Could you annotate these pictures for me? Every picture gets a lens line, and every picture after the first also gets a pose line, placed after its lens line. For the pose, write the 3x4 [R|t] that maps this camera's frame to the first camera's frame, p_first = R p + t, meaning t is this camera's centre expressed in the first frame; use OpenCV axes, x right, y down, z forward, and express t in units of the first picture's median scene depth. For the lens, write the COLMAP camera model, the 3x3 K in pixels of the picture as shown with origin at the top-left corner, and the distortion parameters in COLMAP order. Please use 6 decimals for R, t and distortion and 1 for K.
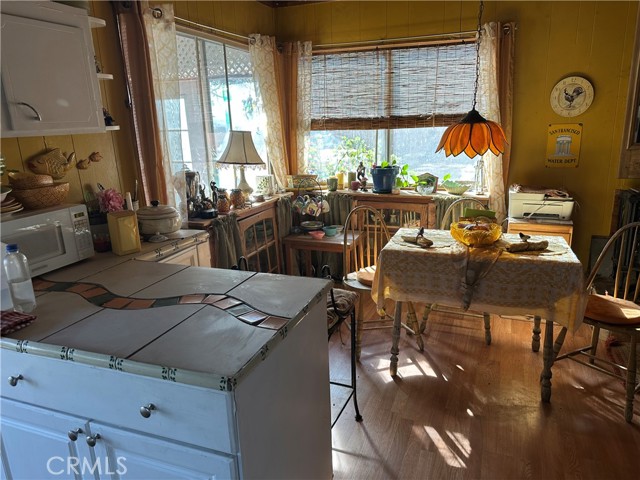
lens RADIAL K [[459.5, 0, 322.5], [0, 459.5, 241.0], [0, 0, 1]] dist [0.027482, -0.005422]
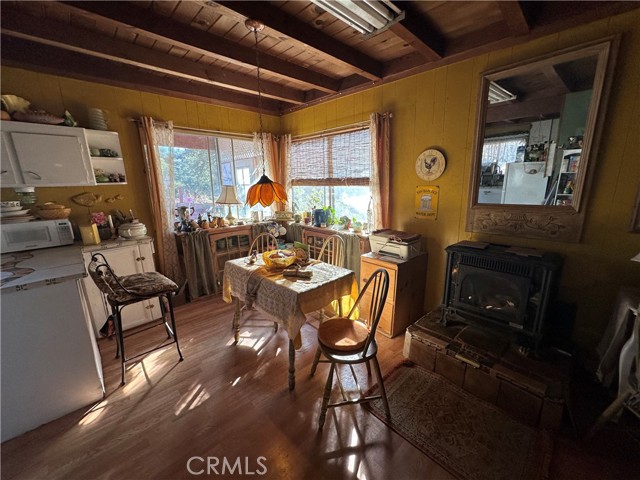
lens RADIAL K [[255.4, 0, 318.8], [0, 255.4, 239.5], [0, 0, 1]] dist [-0.001996, -0.000195]
pose [[0.898055, 0.110285, -0.425833, 0.566657], [-0.120630, 0.992694, 0.002691, -0.068617], [0.423019, 0.048952, 0.904798, 0.232204]]
